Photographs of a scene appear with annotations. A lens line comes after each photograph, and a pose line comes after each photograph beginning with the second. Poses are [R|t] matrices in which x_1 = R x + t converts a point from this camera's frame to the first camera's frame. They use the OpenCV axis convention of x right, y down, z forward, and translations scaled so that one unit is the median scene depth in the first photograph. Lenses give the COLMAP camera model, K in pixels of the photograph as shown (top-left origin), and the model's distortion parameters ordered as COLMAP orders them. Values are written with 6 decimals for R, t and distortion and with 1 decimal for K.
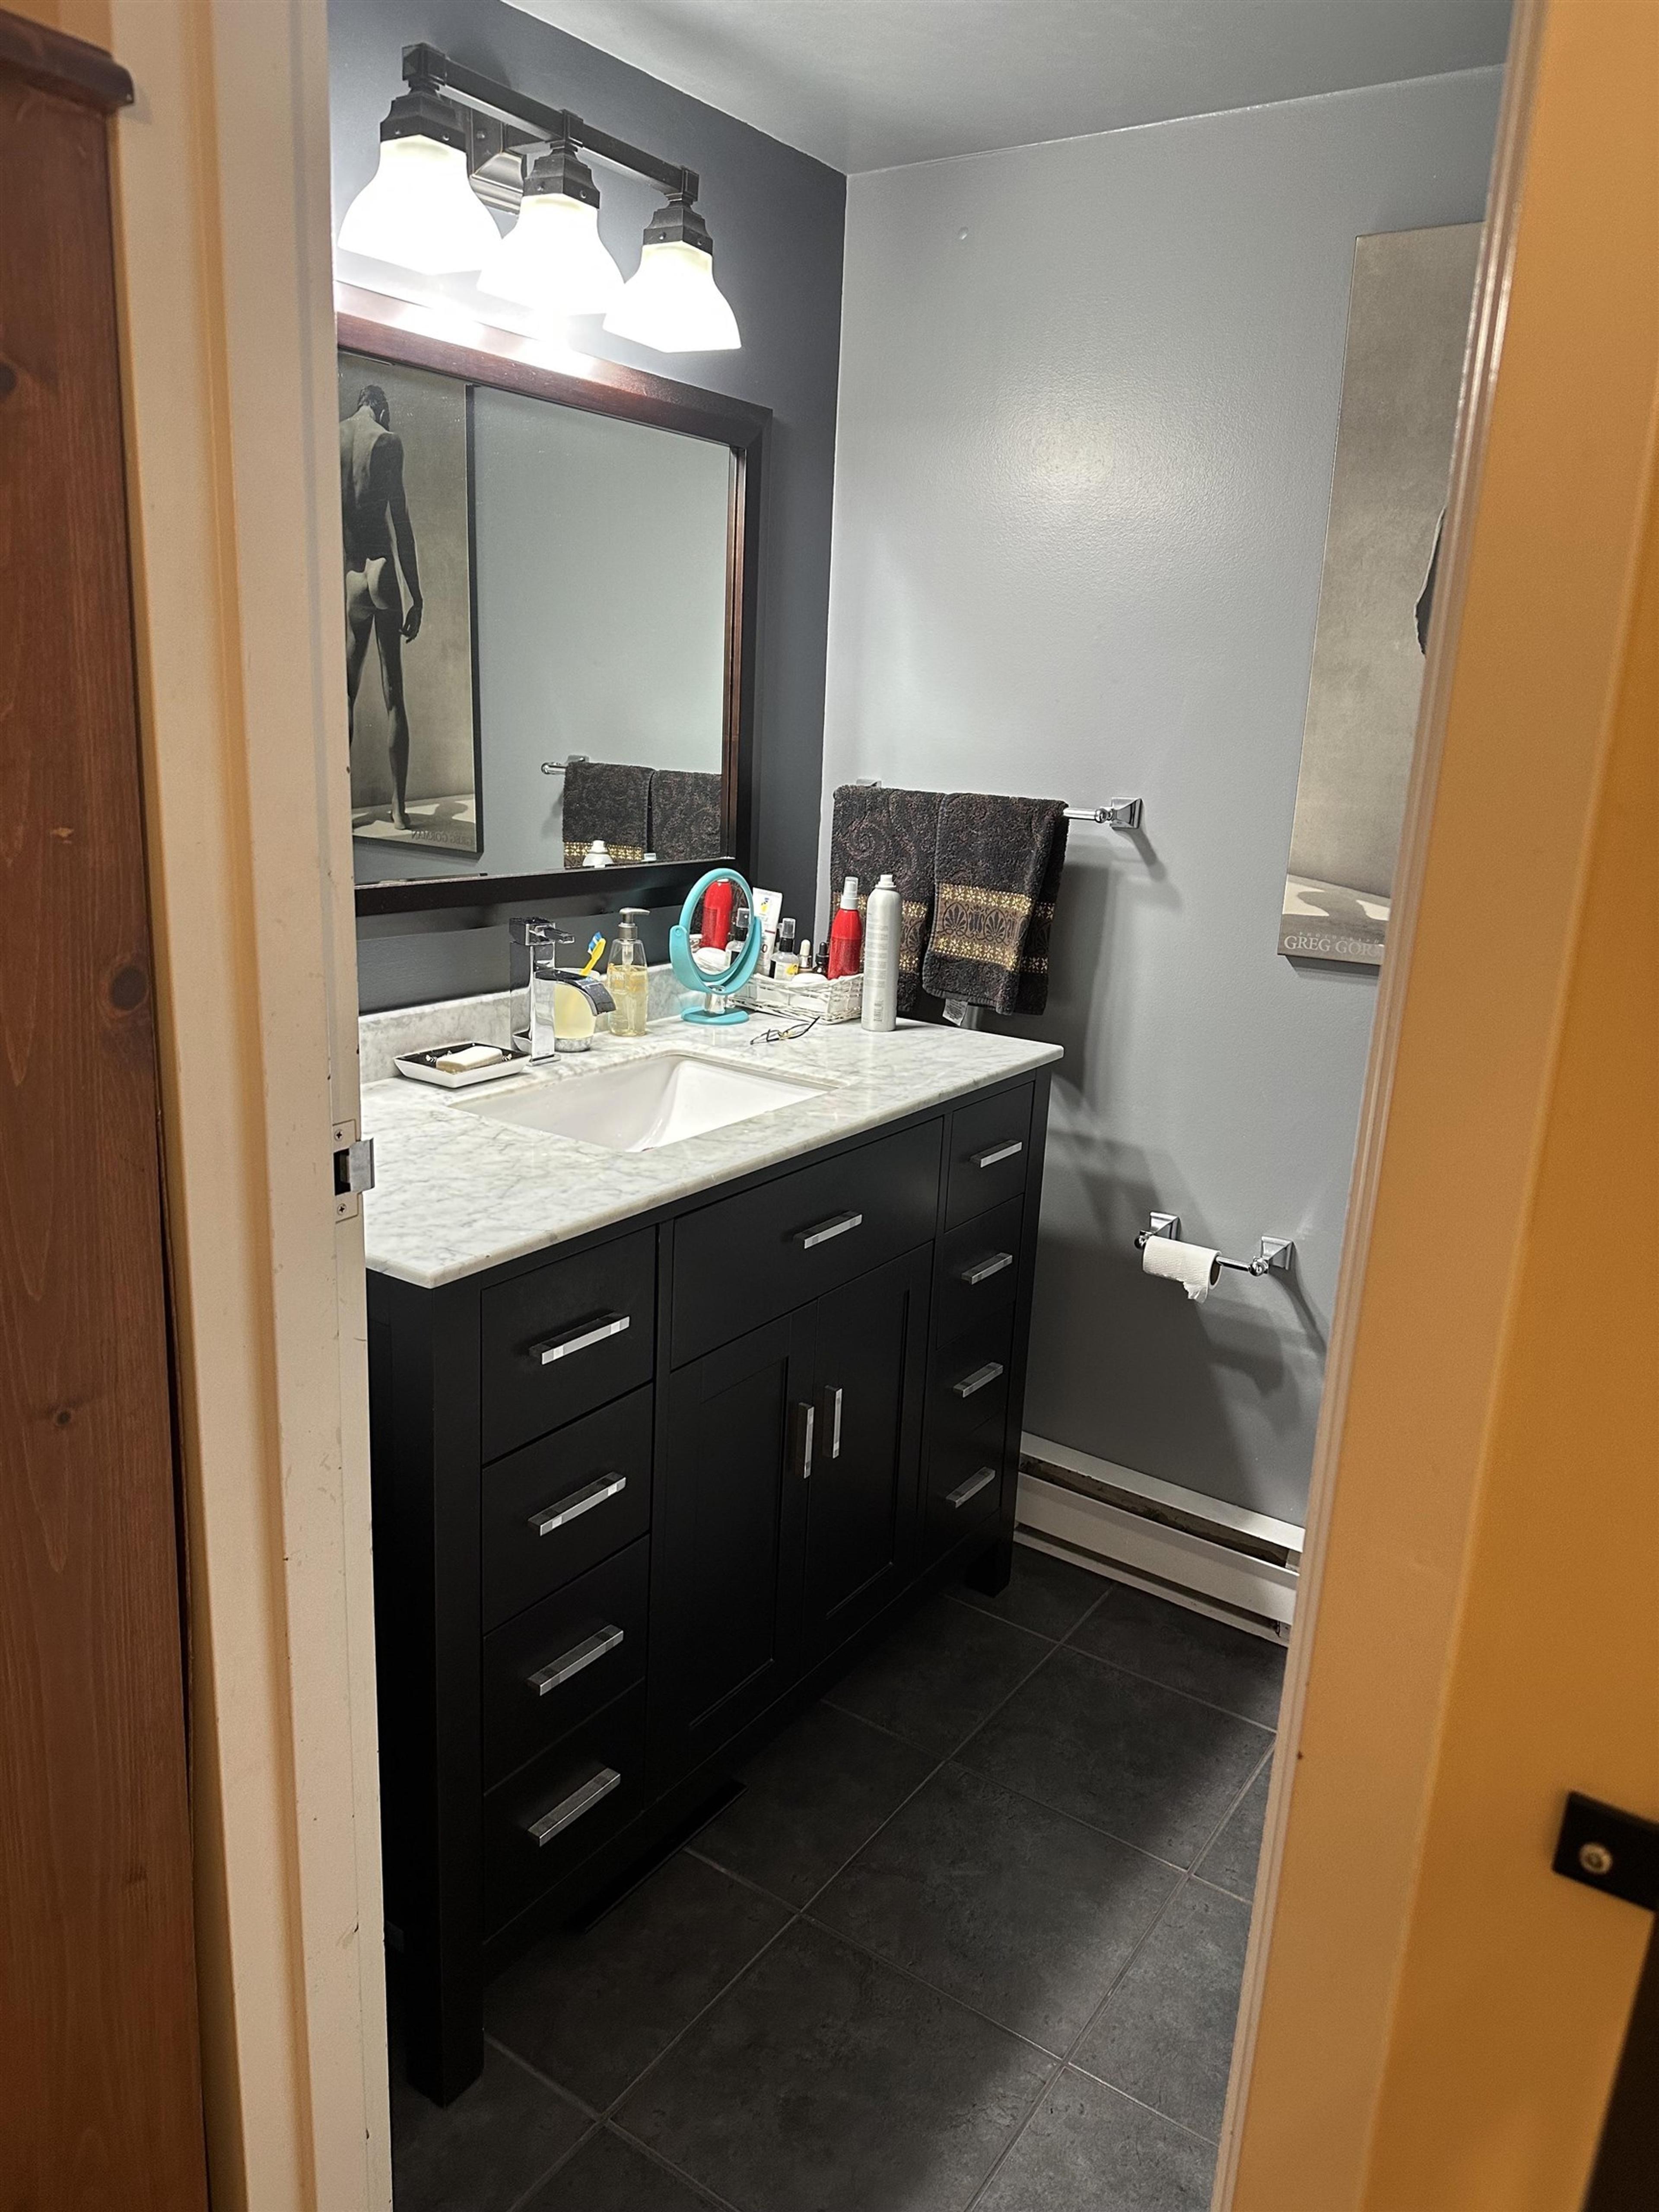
lens RADIAL K [[1548.3, 0, 811.9], [0, 1548.3, 1095.6], [0, 0, 1]] dist [0.076326, -0.101454]
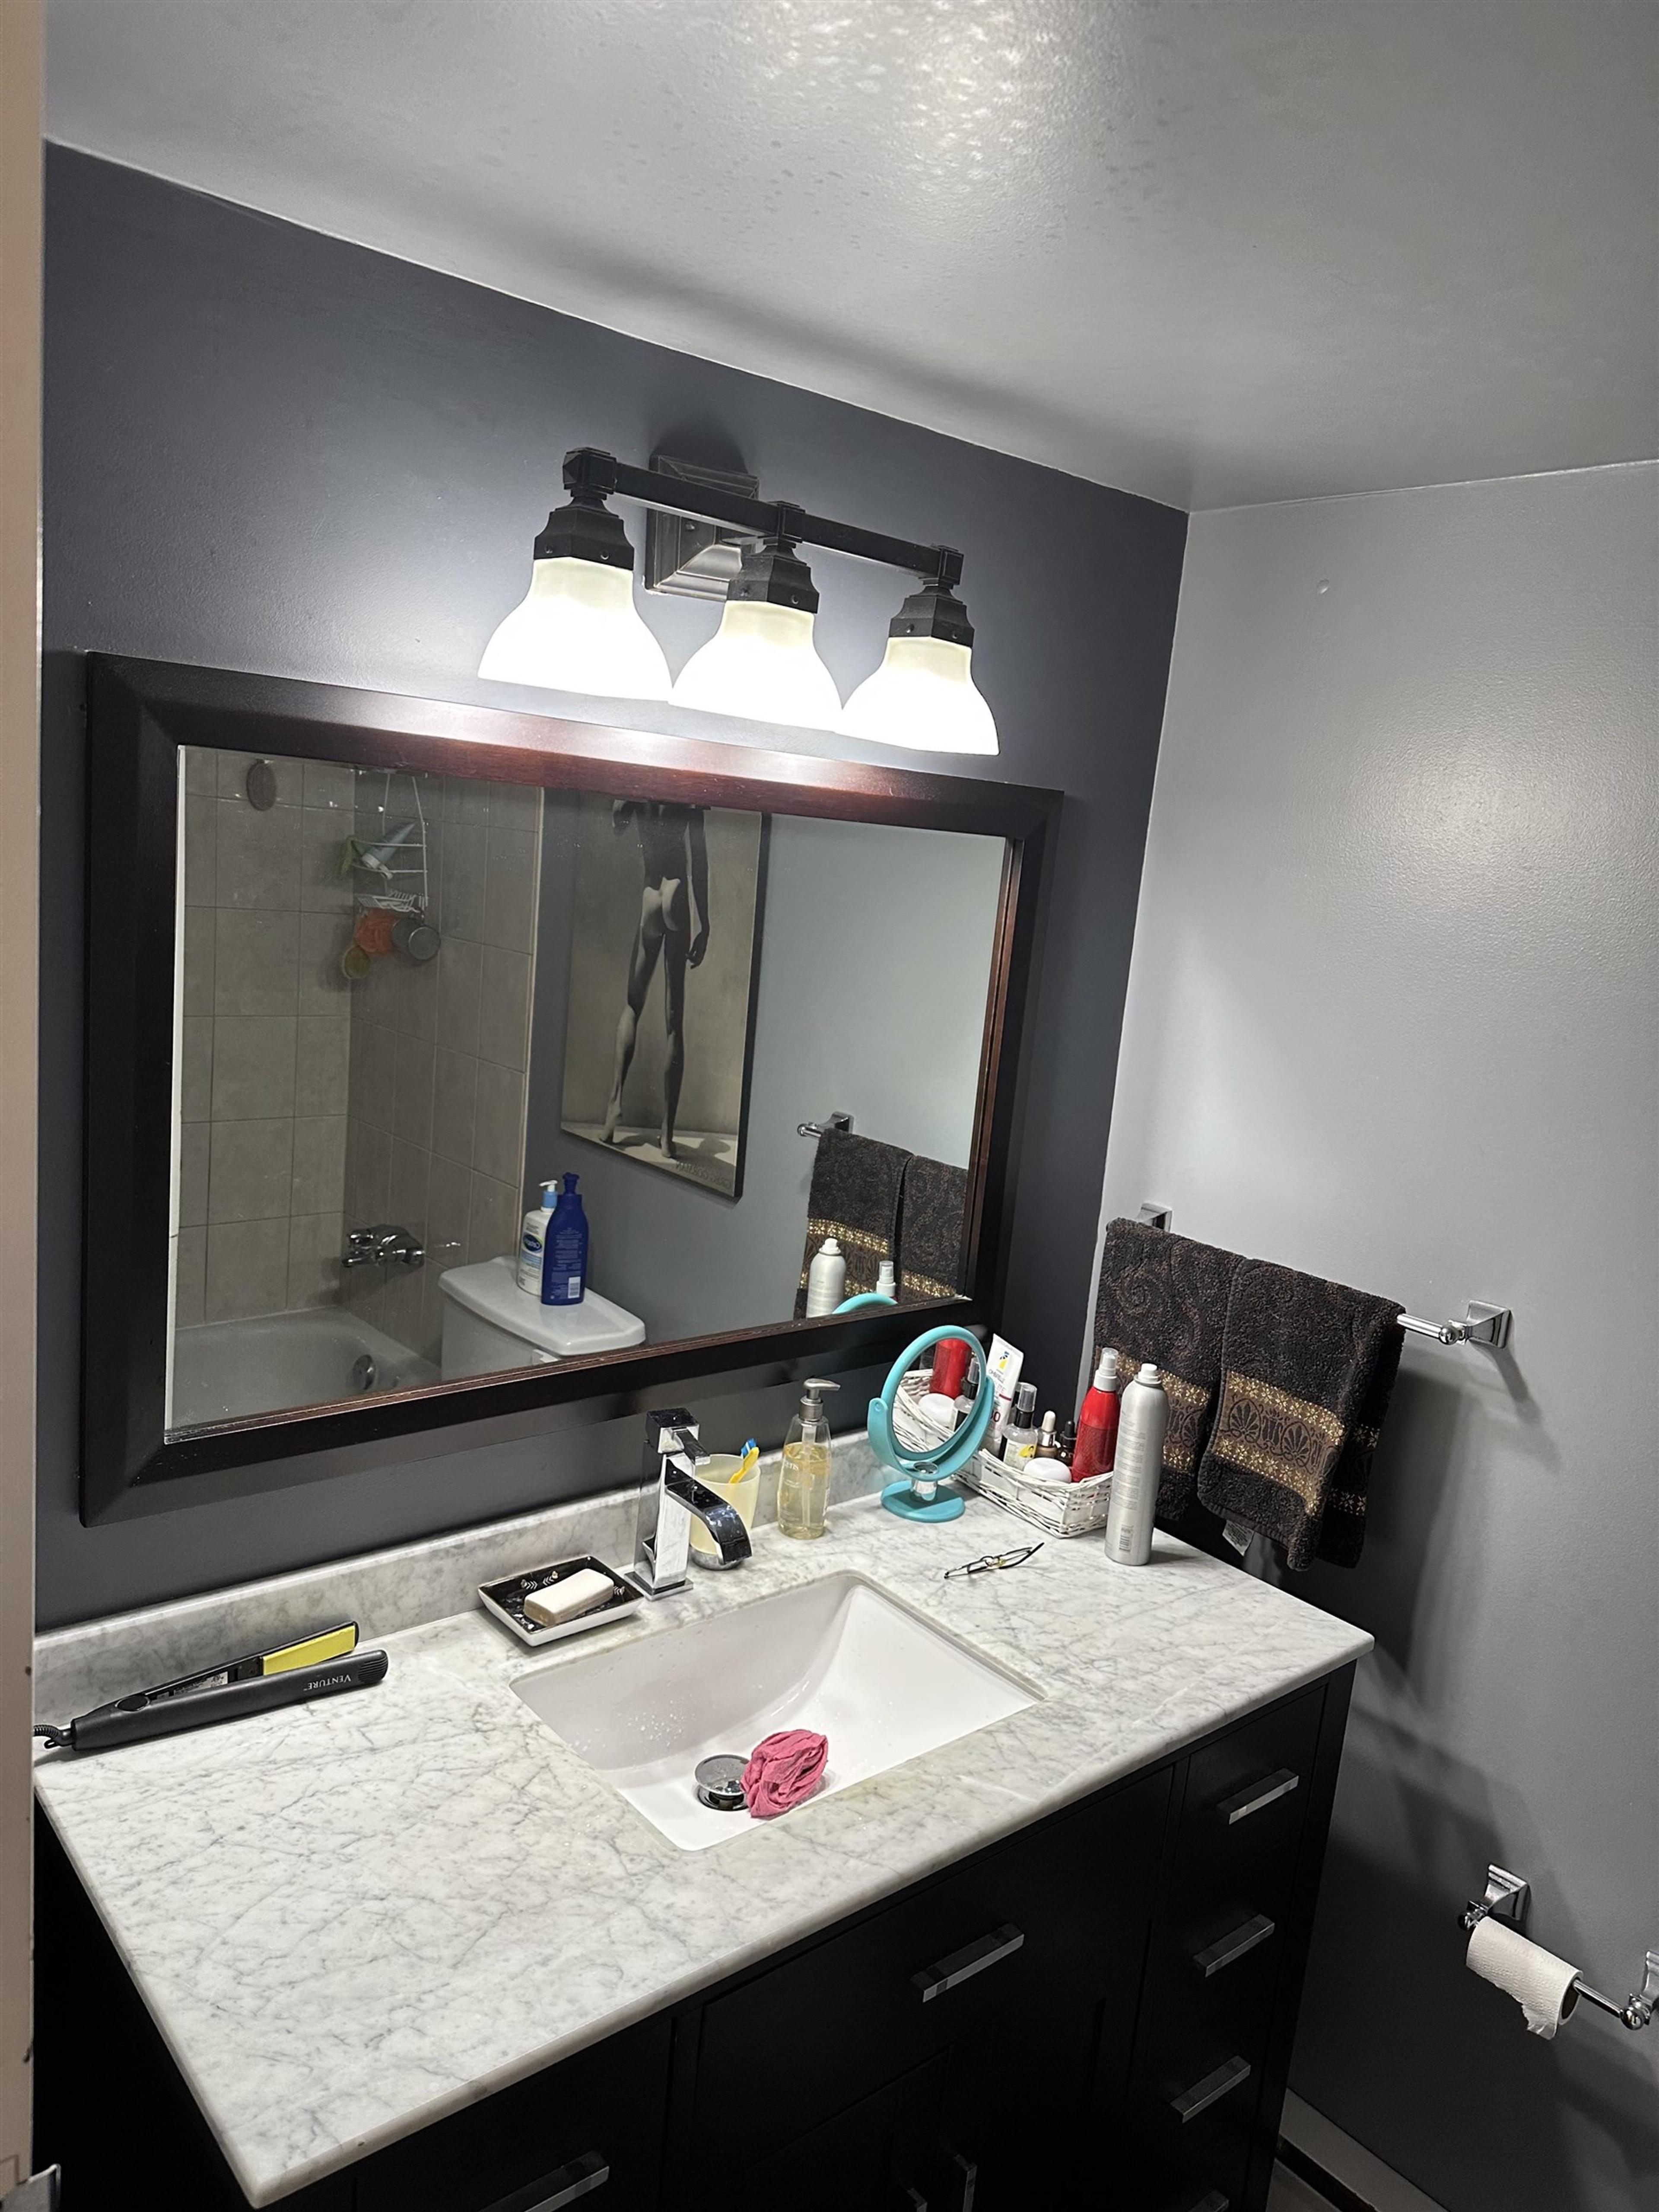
lens RADIAL K [[1548.3, 0, 787.5], [0, 1548.3, 1130.9], [0, 0, 1]] dist [0.076326, -0.101454]
pose [[0.961438, 0.089050, -0.260206, 0.066490], [-0.113501, 0.990273, -0.080476, -0.176861], [0.250508, 0.106907, 0.962194, 0.185384]]
